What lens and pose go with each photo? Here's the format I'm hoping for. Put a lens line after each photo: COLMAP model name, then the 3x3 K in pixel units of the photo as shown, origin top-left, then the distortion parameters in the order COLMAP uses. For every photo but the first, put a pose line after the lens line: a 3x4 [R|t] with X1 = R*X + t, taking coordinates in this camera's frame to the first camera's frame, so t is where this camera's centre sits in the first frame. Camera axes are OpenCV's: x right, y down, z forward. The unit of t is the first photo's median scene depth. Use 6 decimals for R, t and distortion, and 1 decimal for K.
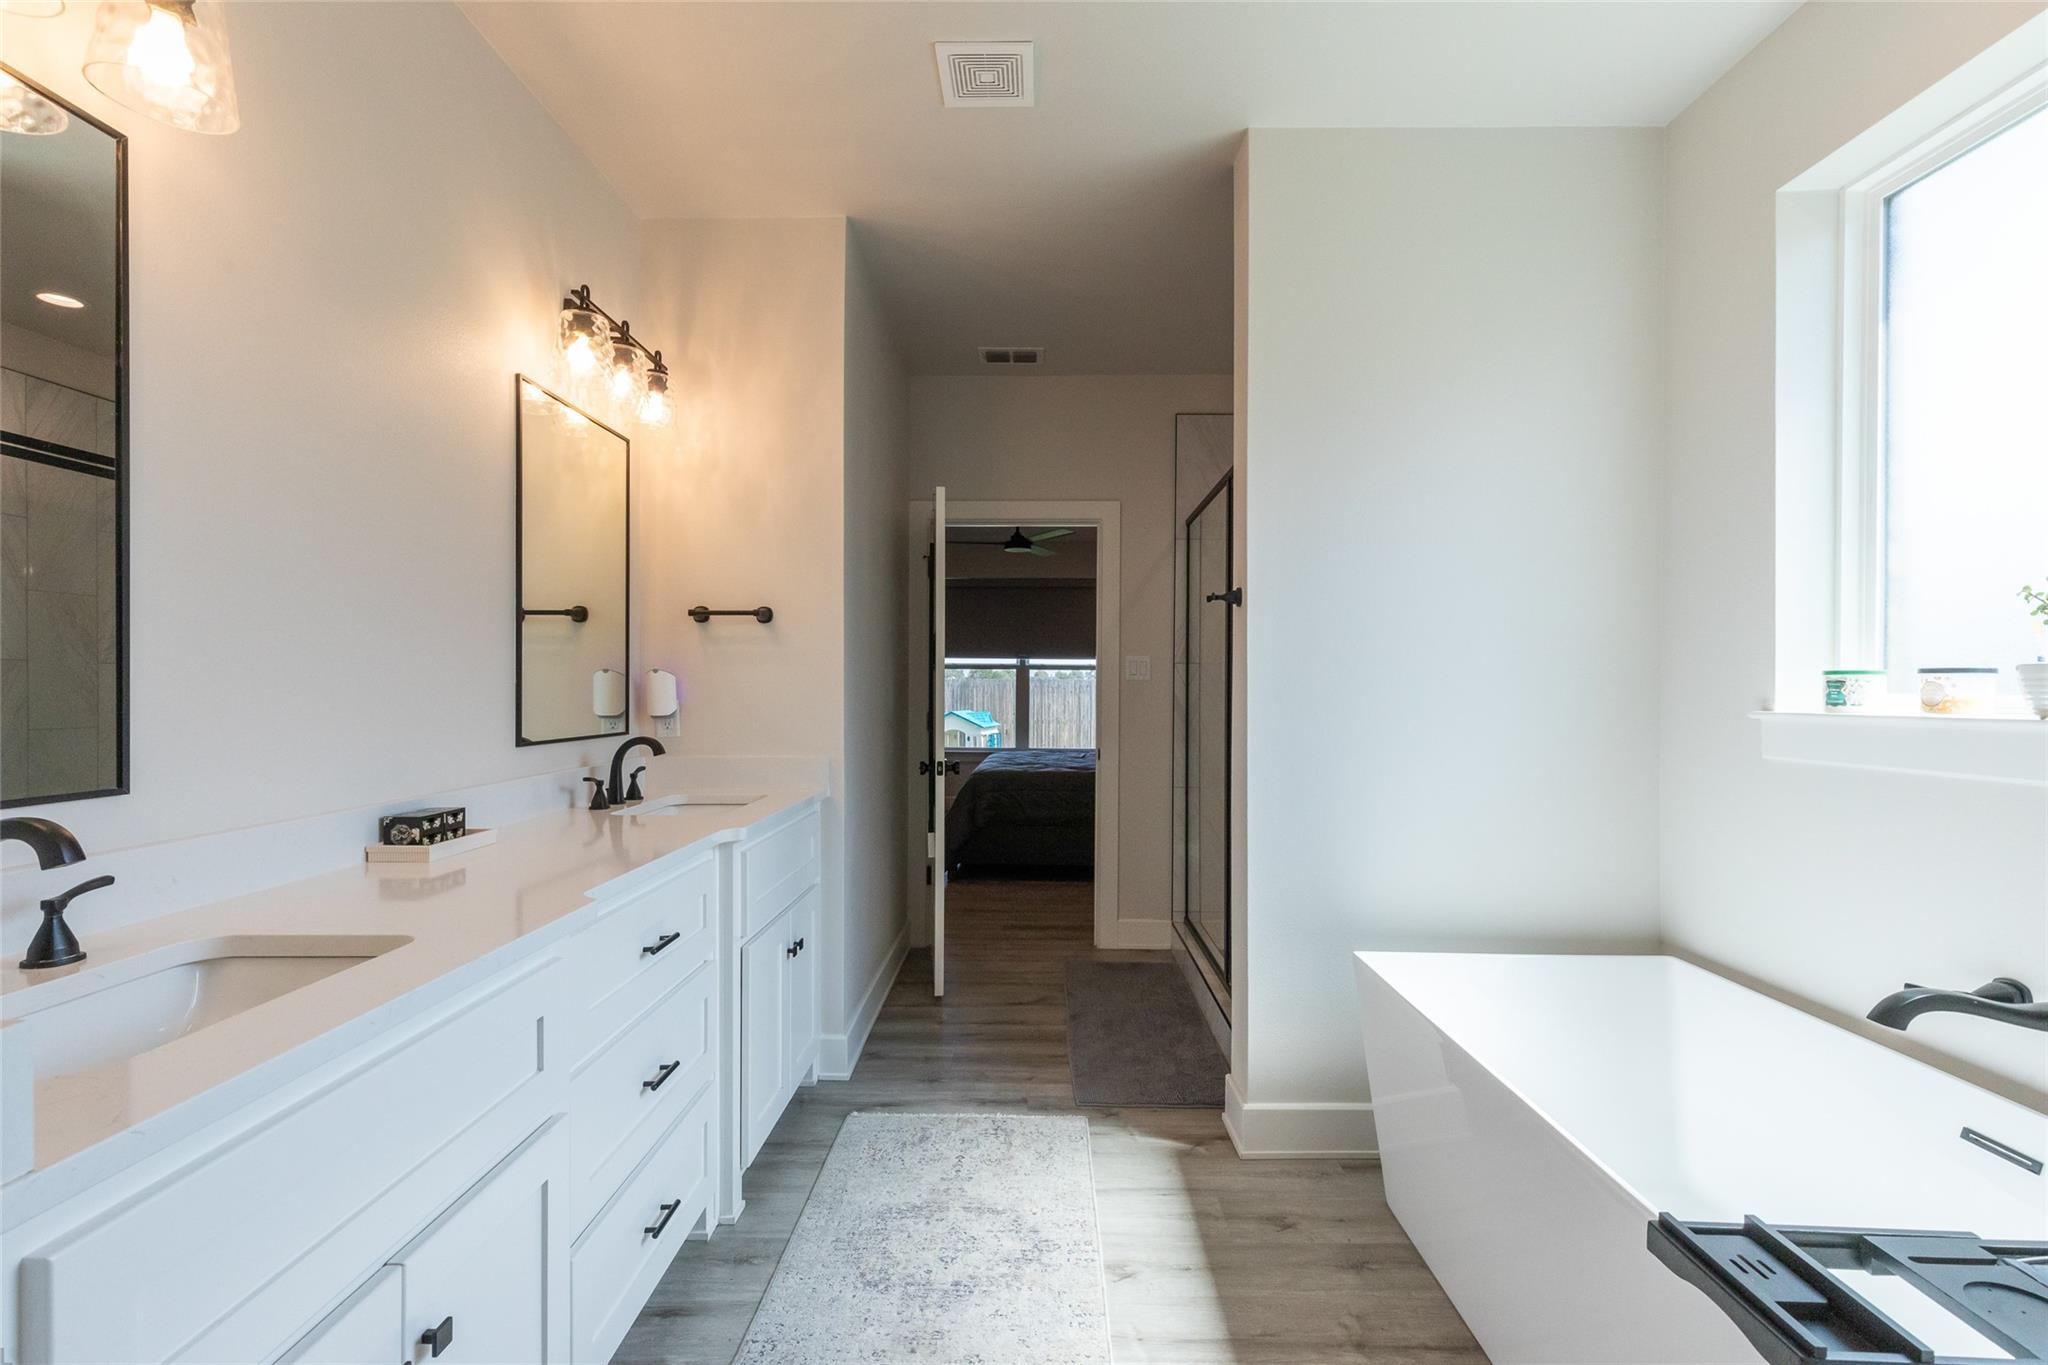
lens RADIAL K [[909.6, 0, 1028.8], [0, 909.6, 689.8], [0, 0, 1]] dist [0.000365, 0.000161]
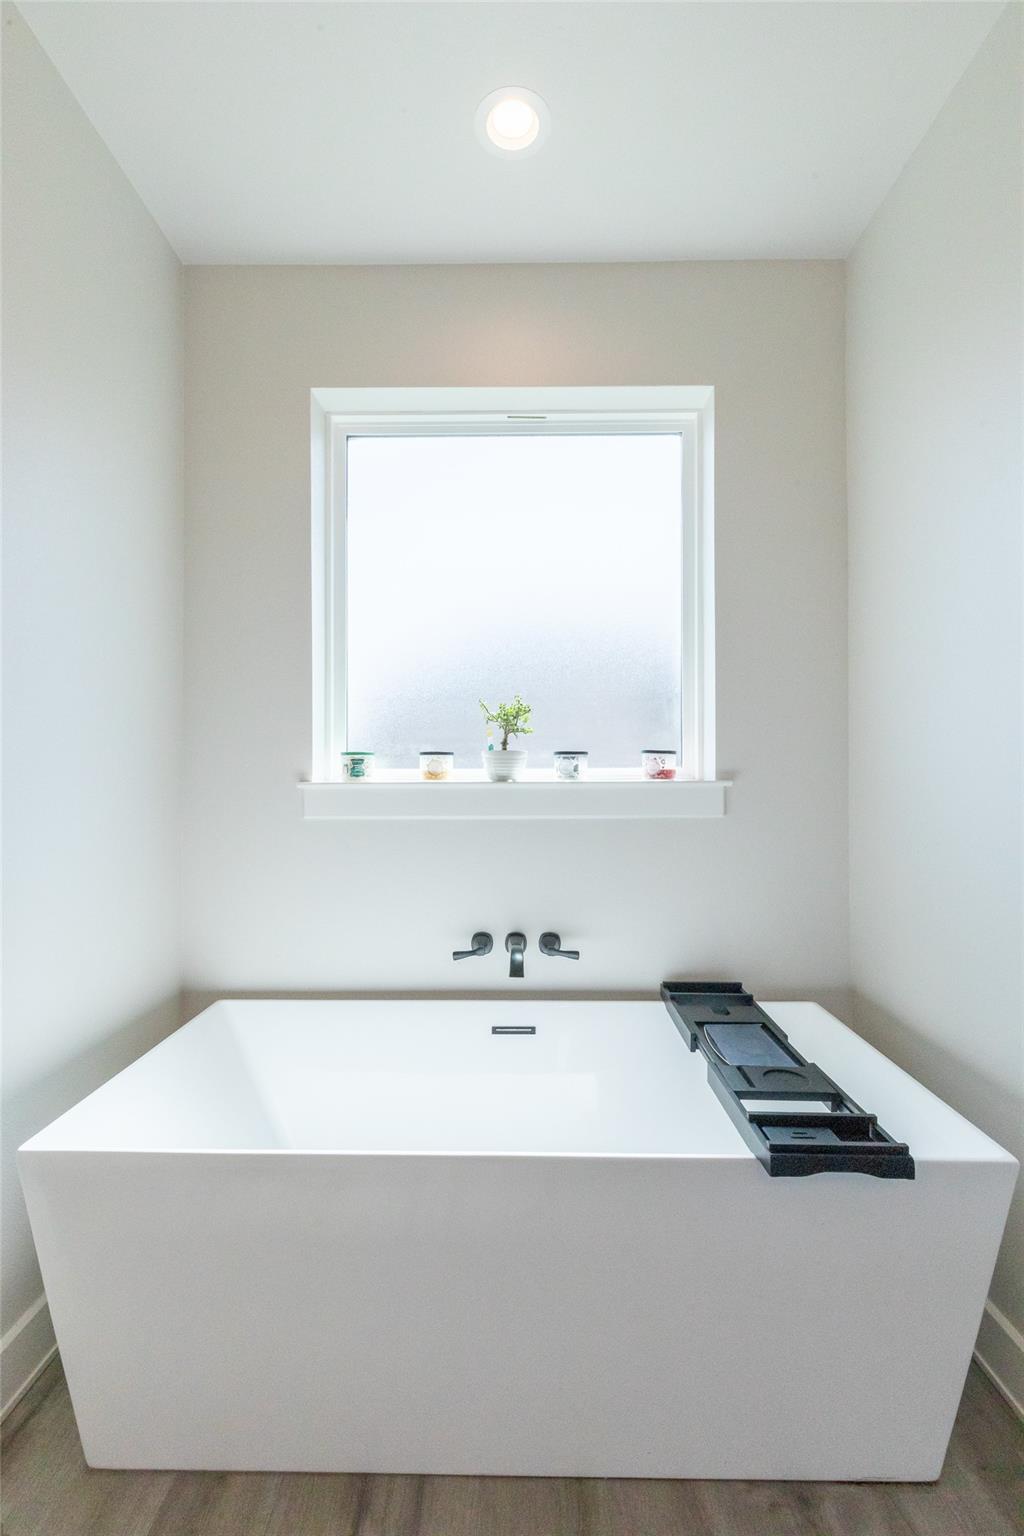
lens RADIAL K [[682.2, 0, 512.0], [0, 682.2, 768.0], [0, 0, 1]] dist [0.000365, 0.000161]
pose [[0.003721, 0.006433, 0.999972, -0.176666], [0.001594, 0.999978, -0.006439, 0.010853], [-0.999992, 0.001618, 0.003711, 0.752956]]
